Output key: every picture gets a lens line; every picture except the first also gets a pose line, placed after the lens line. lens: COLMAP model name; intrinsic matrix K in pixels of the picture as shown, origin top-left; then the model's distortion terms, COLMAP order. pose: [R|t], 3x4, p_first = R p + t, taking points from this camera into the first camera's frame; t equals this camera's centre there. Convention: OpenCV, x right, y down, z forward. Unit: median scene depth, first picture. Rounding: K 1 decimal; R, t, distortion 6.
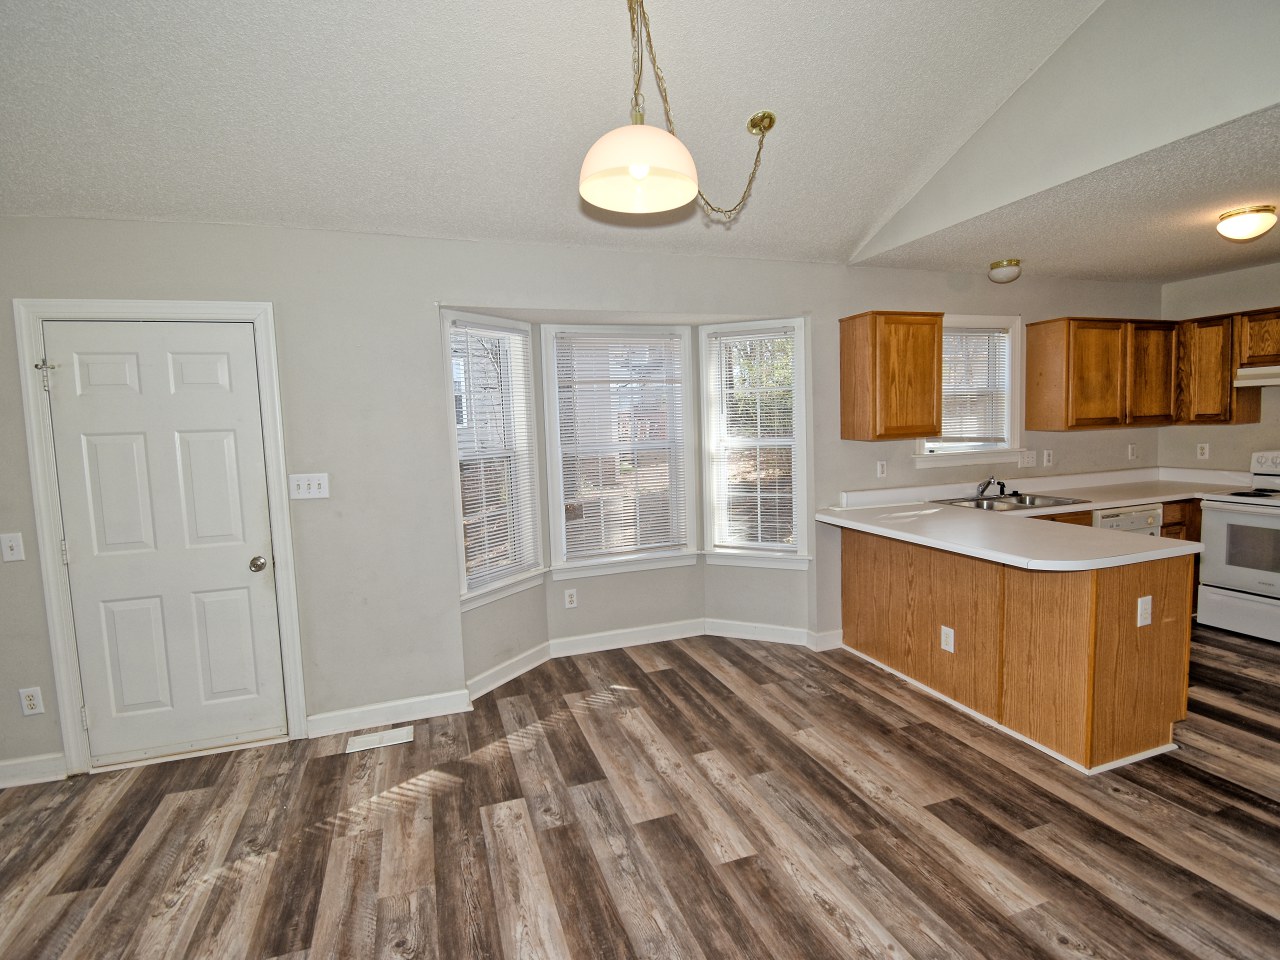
lens RADIAL K [[636.0, 0, 644.4], [0, 636.0, 477.5], [0, 0, 1]] dist [0.020483, -0.026598]
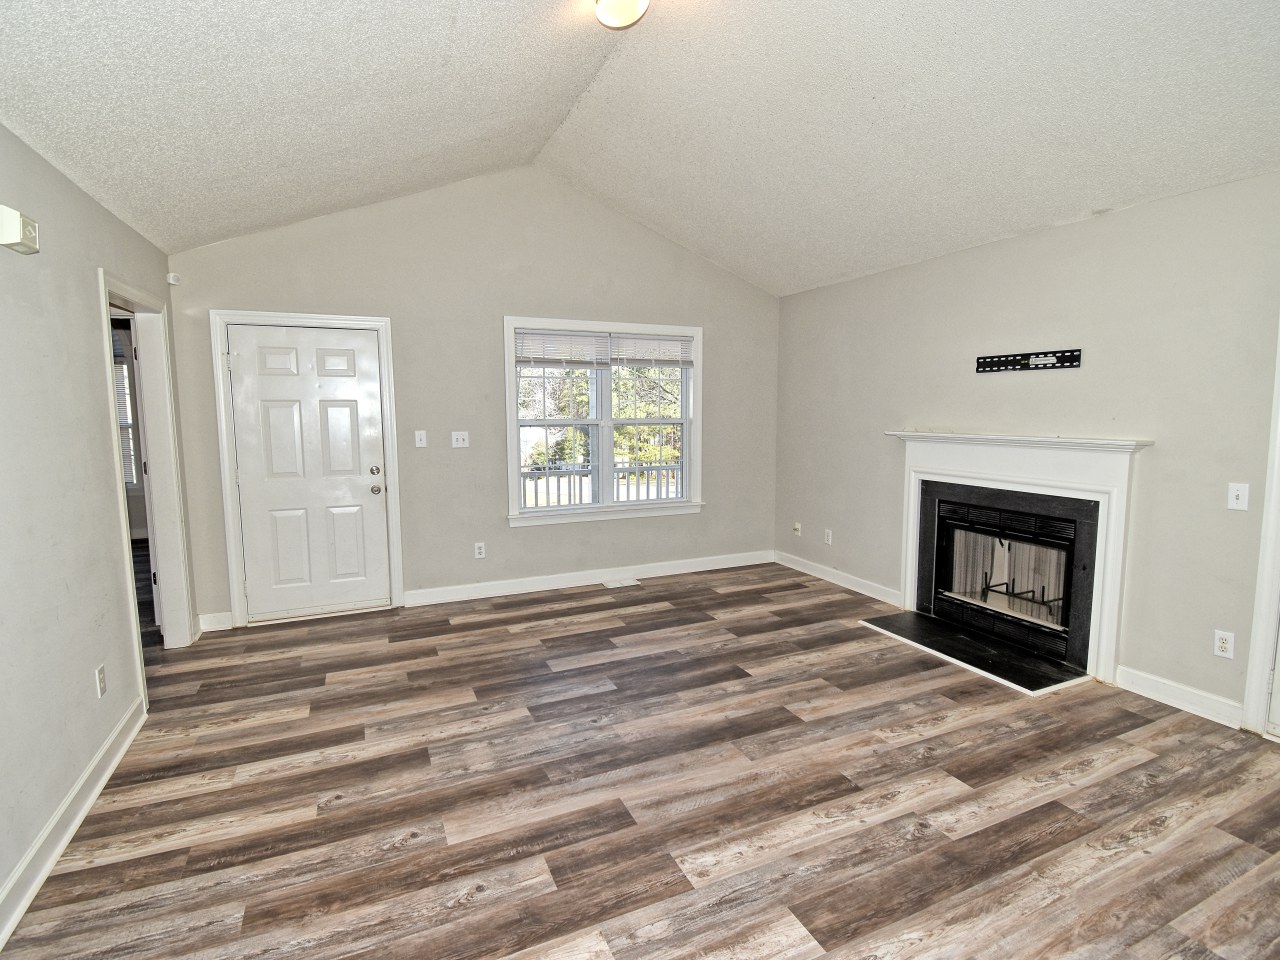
lens RADIAL K [[636.0, 0, 644.4], [0, 636.0, 477.3], [0, 0, 1]] dist [0.020483, -0.026598]
pose [[0.083940, 0.139900, -0.986601, -0.048976], [-0.078810, 0.987926, 0.133383, 0.015006], [0.993349, 0.066558, 0.093952, -0.068906]]
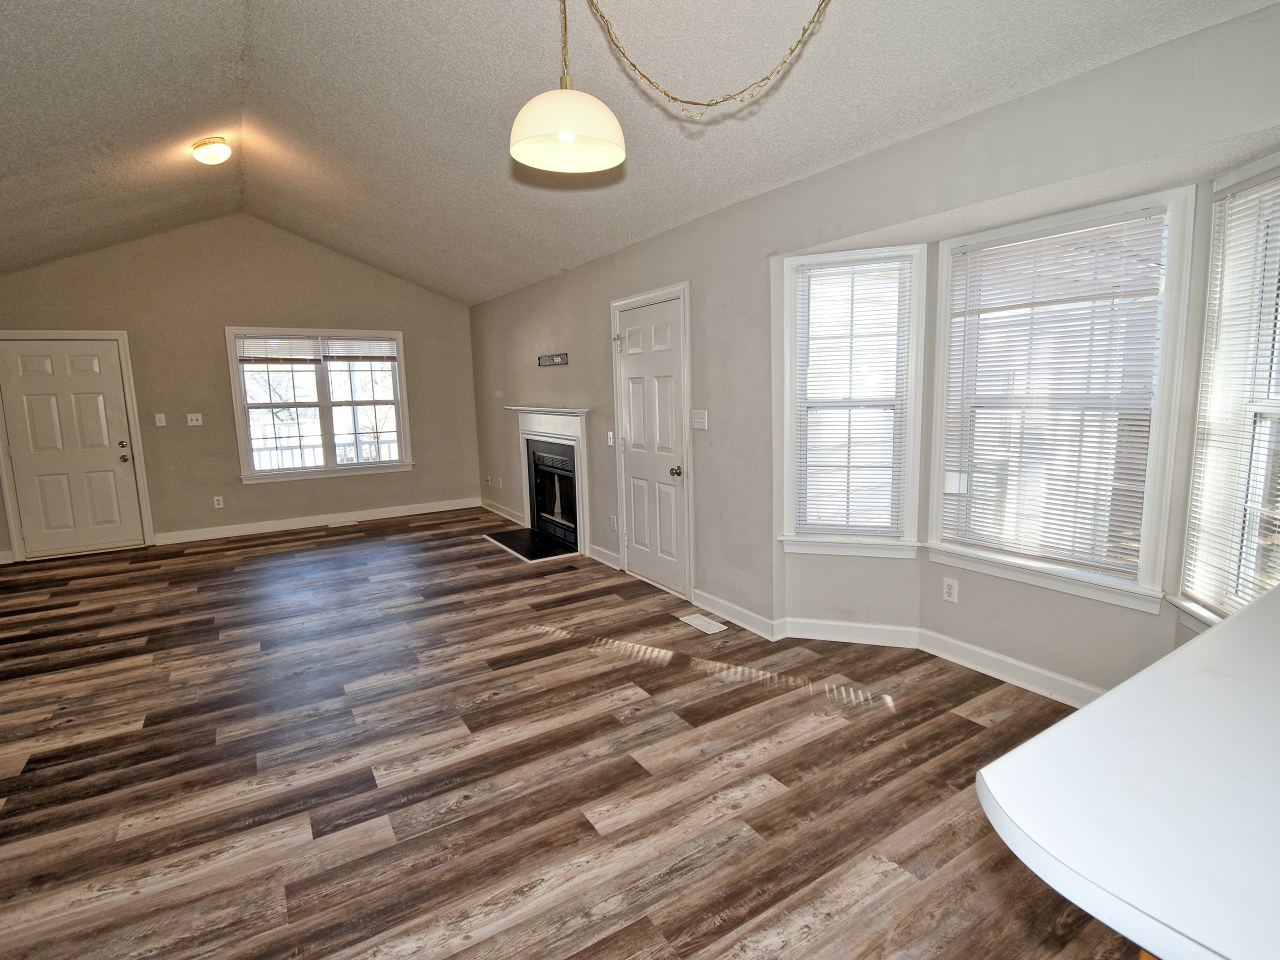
lens RADIAL K [[636.0, 0, 644.5], [0, 636.0, 473.6], [0, 0, 1]] dist [0.020483, -0.026598]
pose [[0.218525, 0.161815, -0.962322, 0.759762], [-0.062145, 0.986462, 0.151762, -0.071083], [0.973851, 0.026639, 0.225623, 0.617460]]
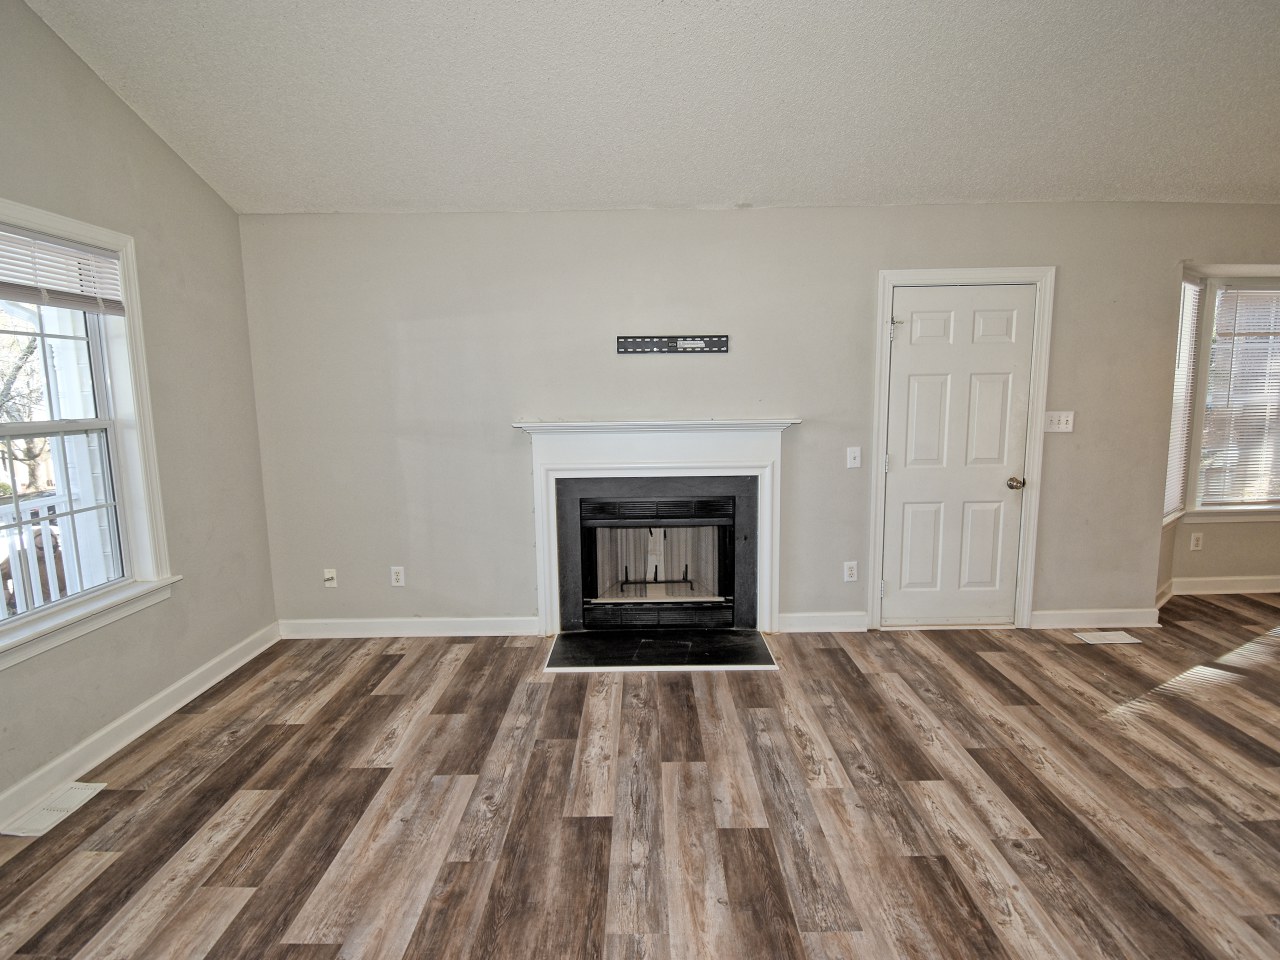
lens RADIAL K [[636.0, 0, 642.9], [0, 636.0, 477.0], [0, 0, 1]] dist [0.020483, -0.026598]
pose [[0.941843, 0.065741, -0.329560, -0.888418], [-0.044658, 0.996465, 0.071149, 0.068364], [0.333073, -0.052294, 0.941450, -0.404796]]
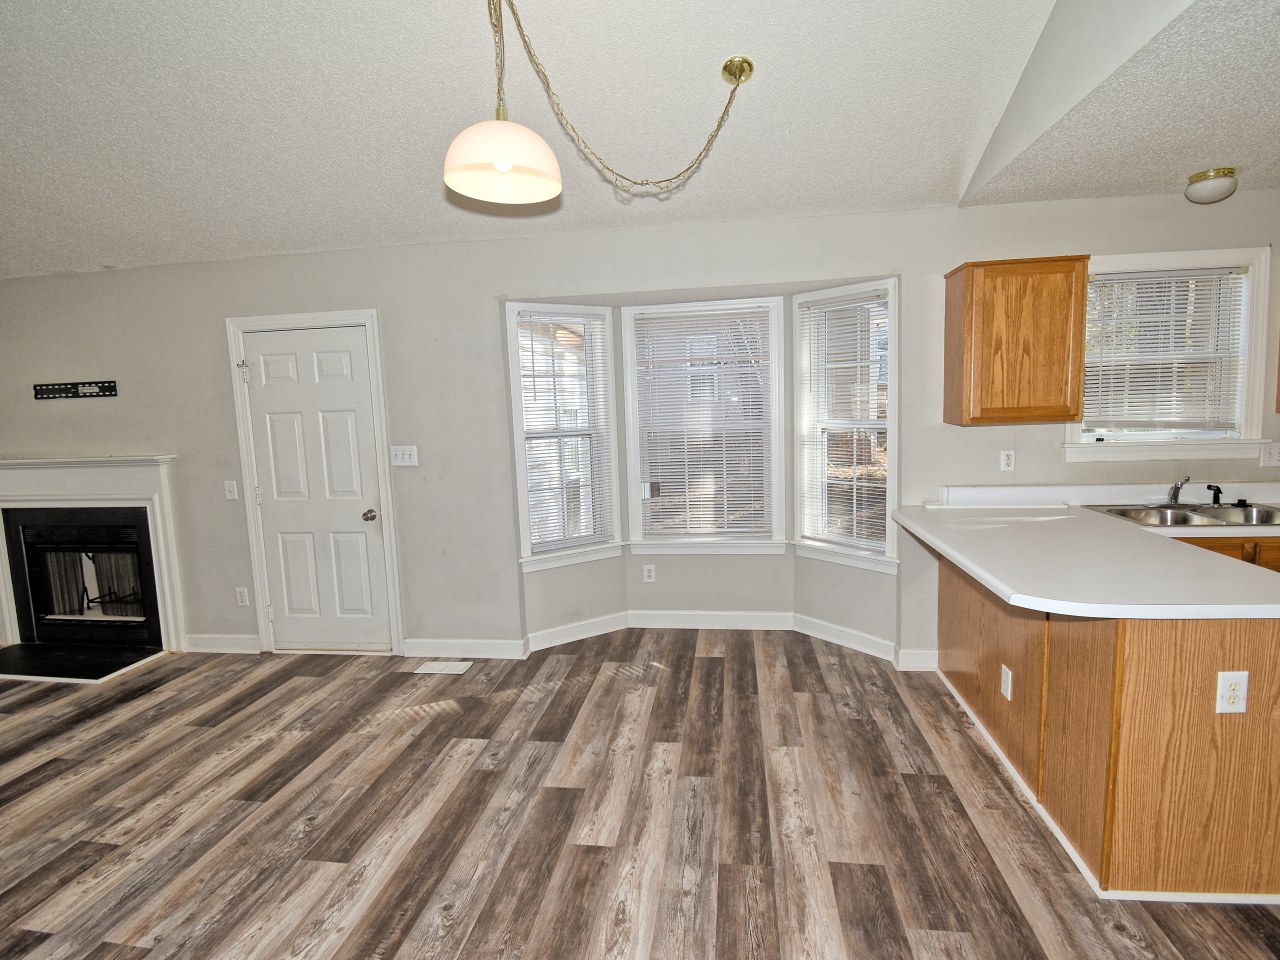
lens RADIAL K [[636.0, 0, 643.2], [0, 636.0, 477.4], [0, 0, 1]] dist [0.020483, -0.026598]
pose [[0.886399, 0.053880, -0.459776, 0.474797], [-0.034134, 0.998107, 0.051159, -0.024764], [0.461662, -0.029653, 0.886560, 0.120396]]
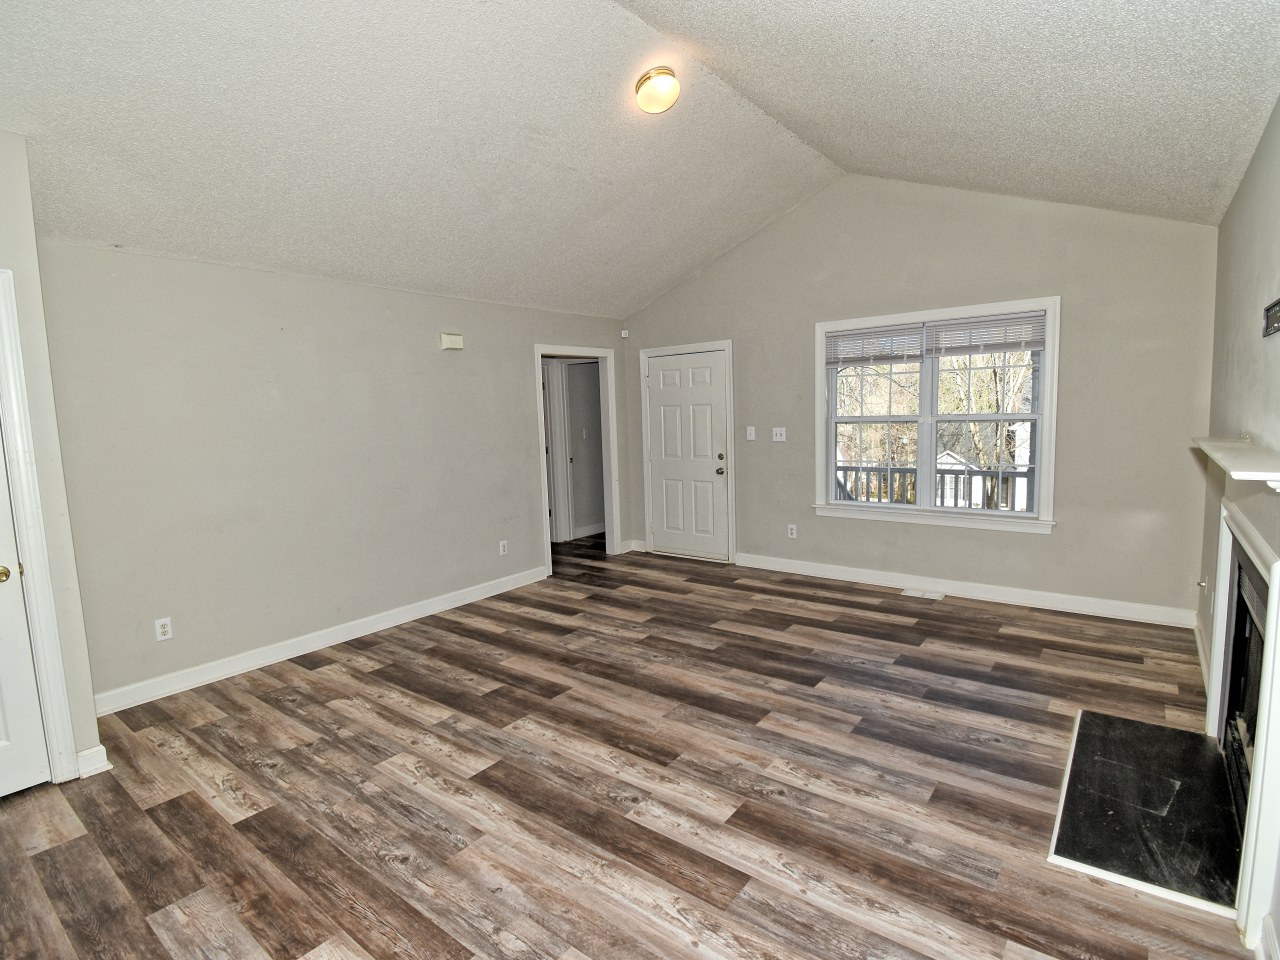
lens RADIAL K [[636.0, 0, 645.3], [0, 636.0, 483.2], [0, 0, 1]] dist [0.020483, -0.026598]
pose [[-0.836486, 0.120920, -0.534480, -0.328618], [0.014914, 0.980013, 0.198376, -0.067226], [0.547785, 0.157967, -0.821570, 0.975495]]
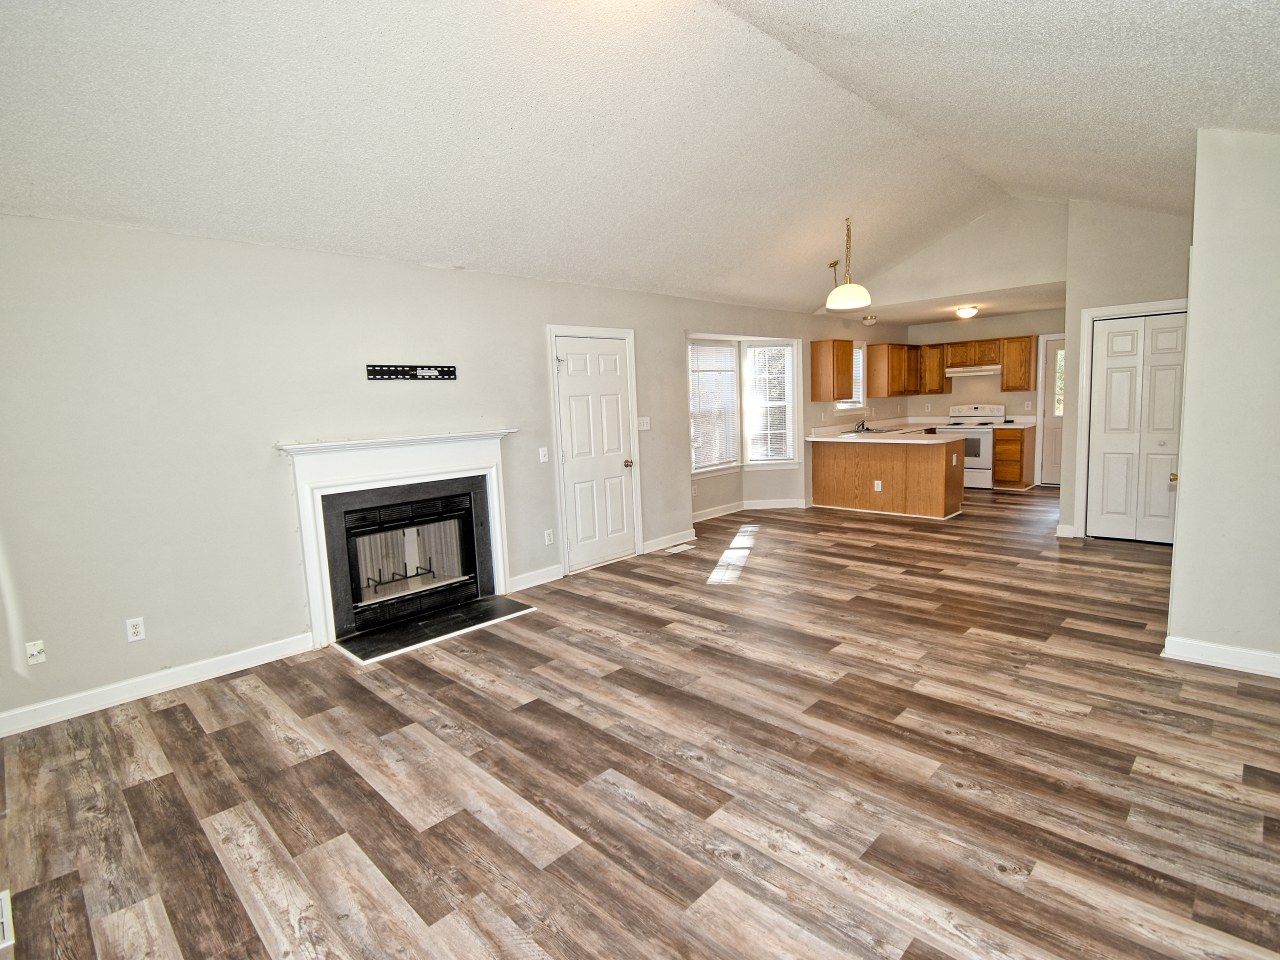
lens RADIAL K [[636.0, 0, 644.4], [0, 636.0, 475.8], [0, 0, 1]] dist [0.020483, -0.026598]
pose [[0.898653, -0.057264, 0.434906, -1.428355], [0.048973, 0.998342, 0.030257, 0.118748], [-0.435917, -0.005892, 0.899968, -0.783021]]
